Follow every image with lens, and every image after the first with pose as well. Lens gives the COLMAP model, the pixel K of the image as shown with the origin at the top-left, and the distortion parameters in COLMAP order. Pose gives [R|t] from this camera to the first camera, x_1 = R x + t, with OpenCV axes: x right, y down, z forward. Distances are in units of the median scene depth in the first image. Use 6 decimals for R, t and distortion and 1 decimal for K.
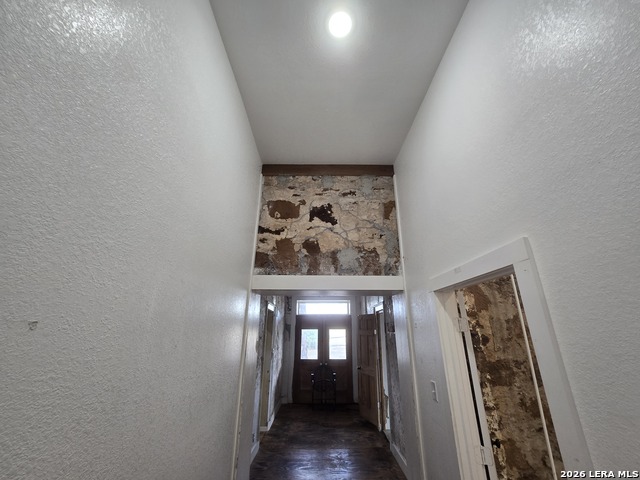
lens RADIAL K [[261.8, 0, 322.4], [0, 261.8, 240.5], [0, 0, 1]] dist [-0.001189, 0.000224]
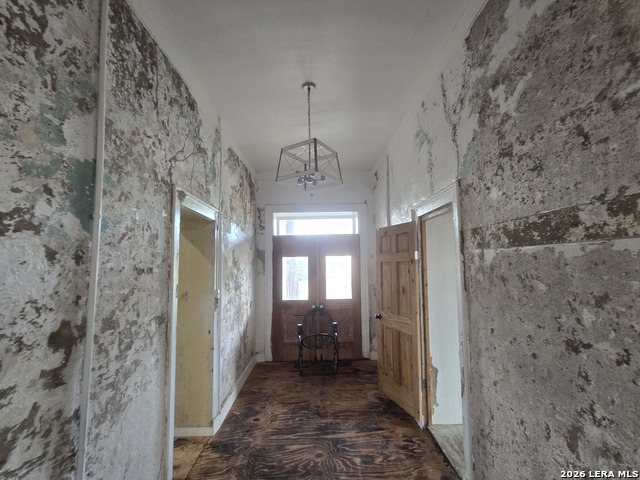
lens RADIAL K [[261.8, 0, 322.4], [0, 261.8, 240.5], [0, 0, 1]] dist [-0.001189, 0.000224]
pose [[0.999629, -0.018968, 0.019544, 0.008083], [0.013701, 0.970412, 0.241066, 0.173267], [-0.023538, -0.240709, 0.970312, 0.455321]]
